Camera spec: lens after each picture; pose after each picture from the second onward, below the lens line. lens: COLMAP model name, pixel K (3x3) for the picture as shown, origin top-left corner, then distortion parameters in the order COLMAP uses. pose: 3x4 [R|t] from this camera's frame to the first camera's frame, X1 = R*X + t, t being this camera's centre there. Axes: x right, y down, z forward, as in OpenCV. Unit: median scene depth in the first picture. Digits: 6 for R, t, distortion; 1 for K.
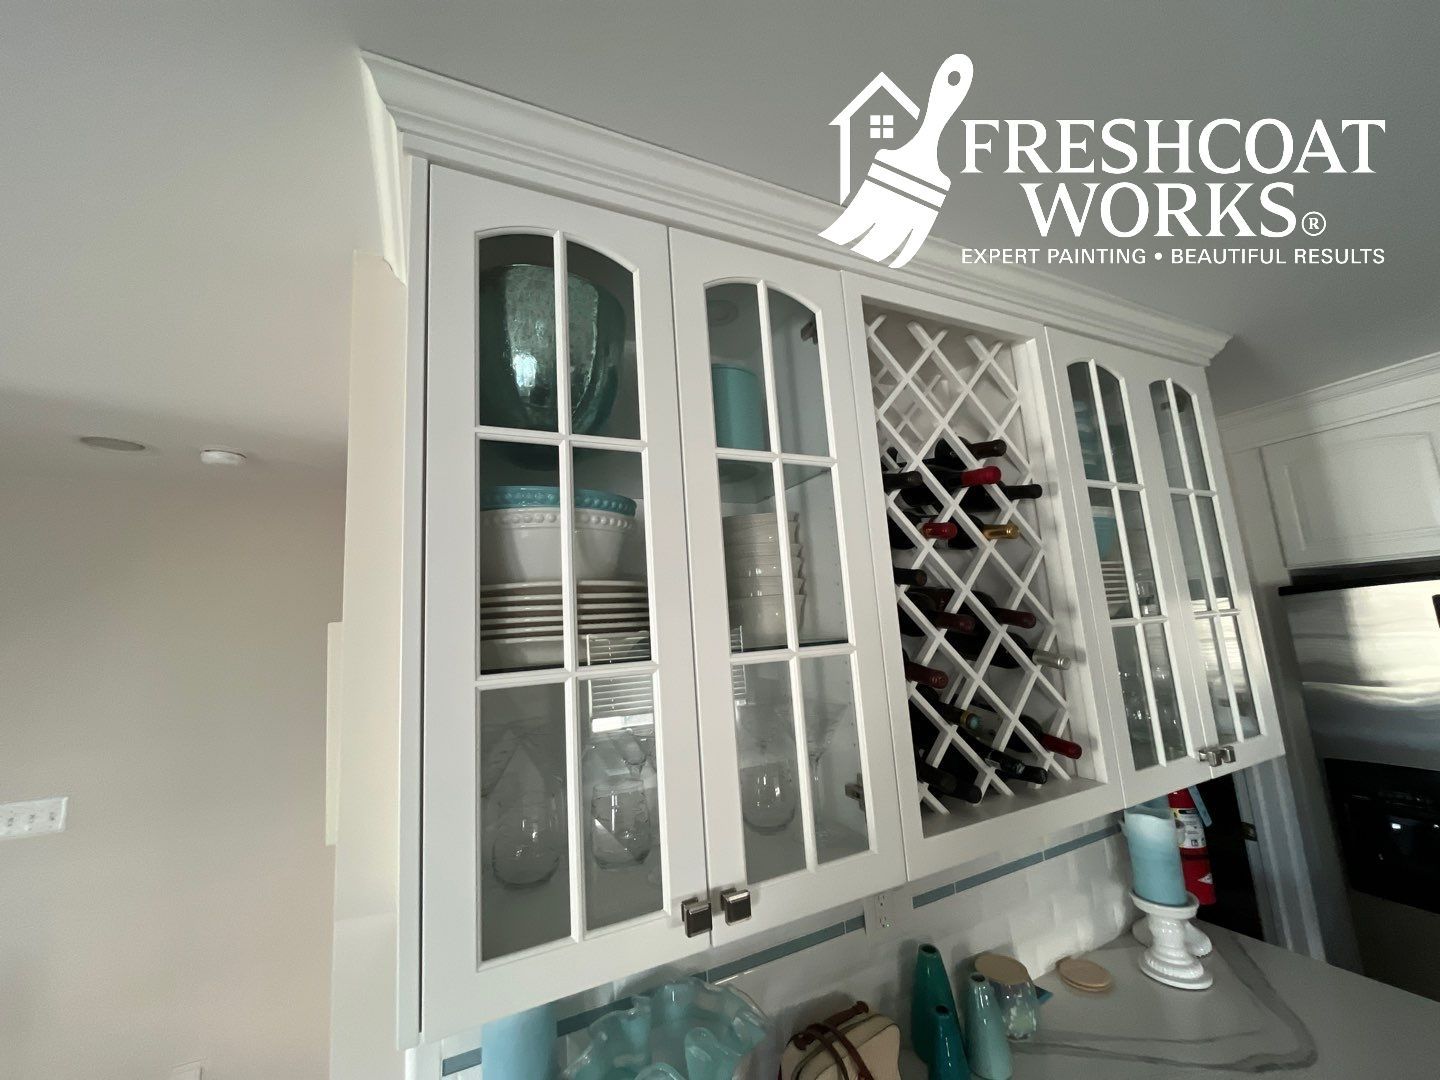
lens RADIAL K [[579.7, 0, 717.0], [0, 579.7, 541.1], [0, 0, 1]] dist [-0.003204, -0.000198]
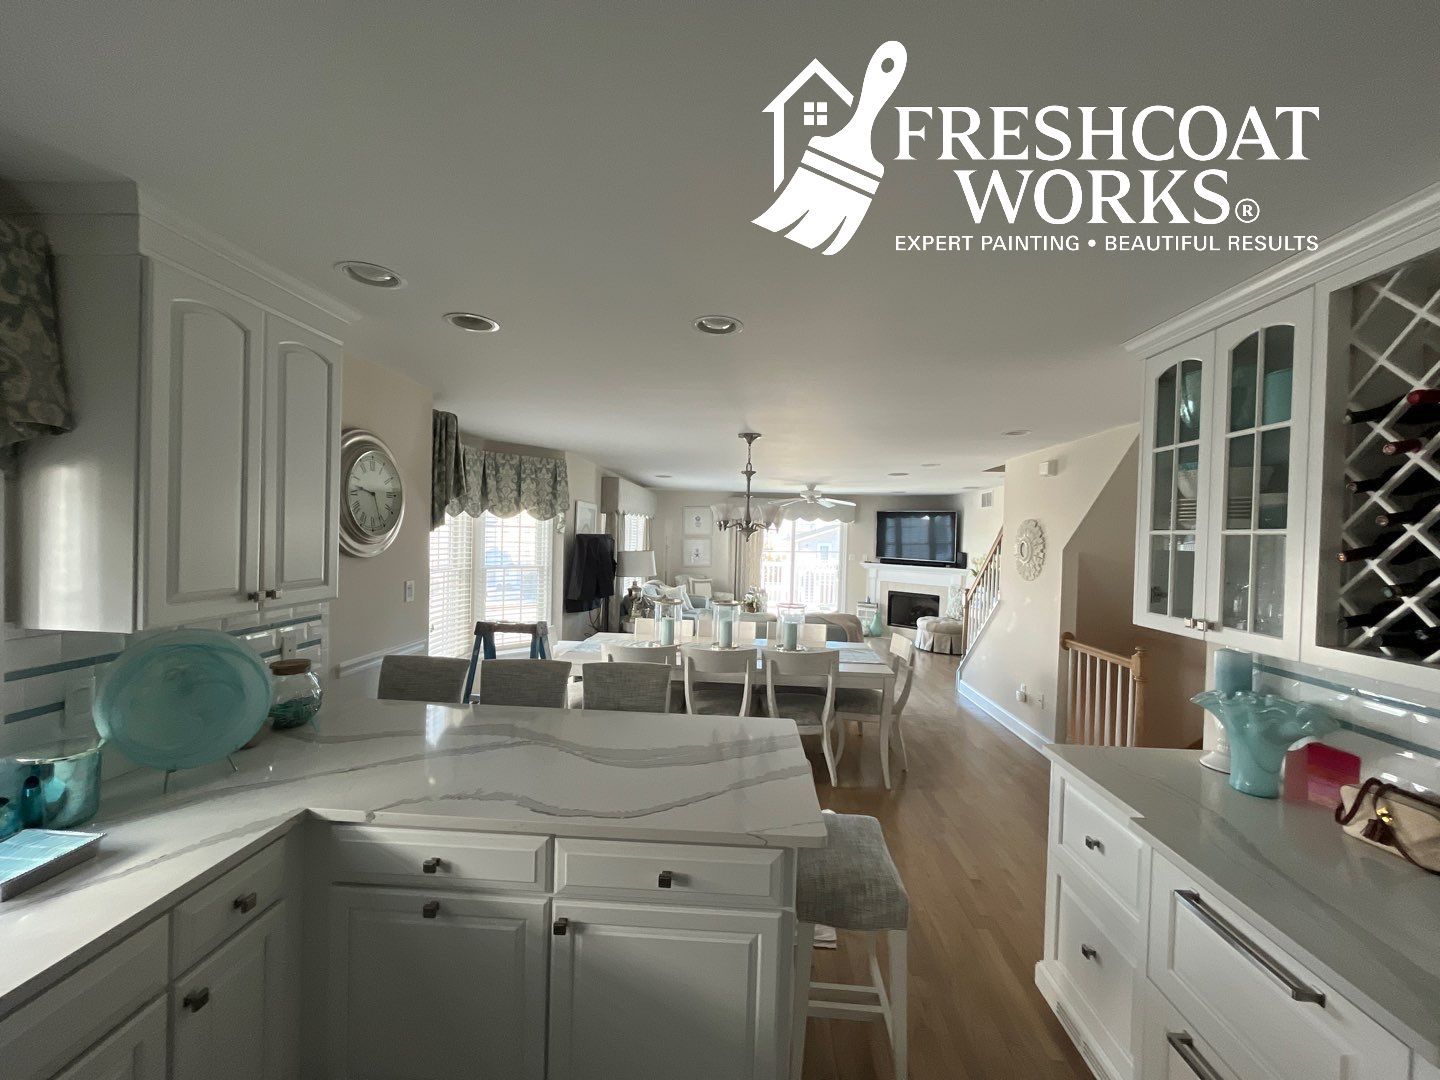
lens RADIAL K [[570.8, 0, 712.7], [0, 570.8, 543.1], [0, 0, 1]] dist [-0.001531, -0.000230]
pose [[-0.494531, 0.066404, -0.866620, 2.484438], [0.139013, 0.990285, -0.003447, -0.016680], [0.857971, -0.122176, -0.498957, 0.337671]]
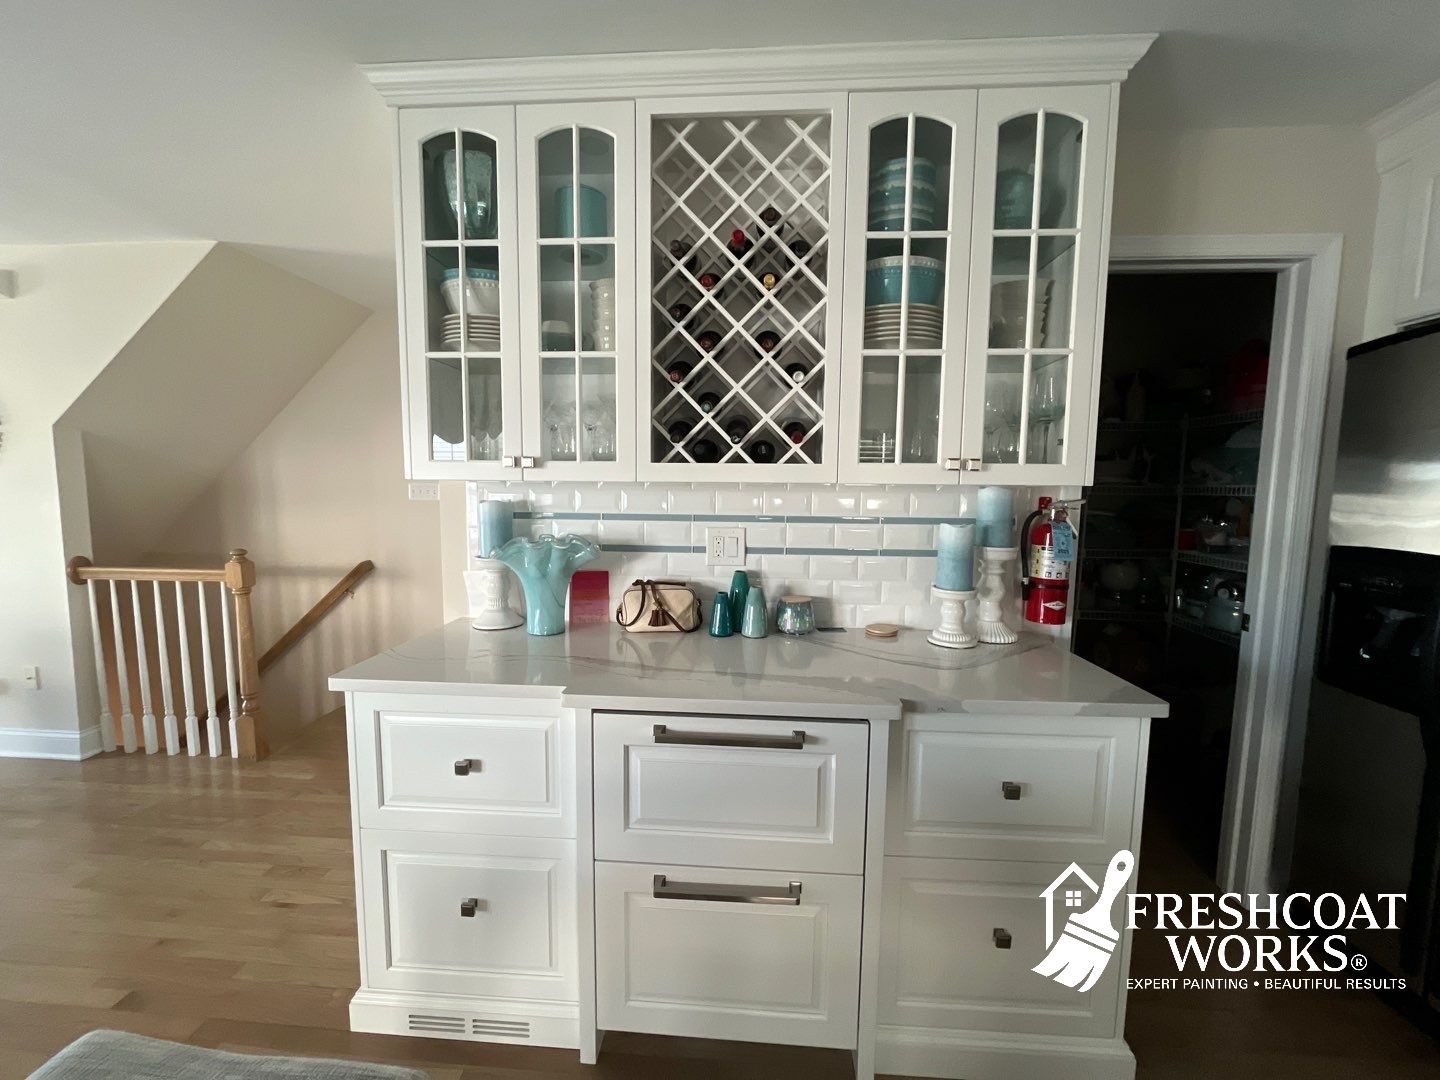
lens RADIAL K [[579.7, 0, 717.0], [0, 579.7, 541.1], [0, 0, 1]] dist [-0.003204, -0.000198]
pose [[0.866902, 0.120752, -0.483633, 1.352990], [0.009212, 0.966170, 0.257742, 0.270160], [0.498394, -0.227892, 0.836462, -0.435543]]
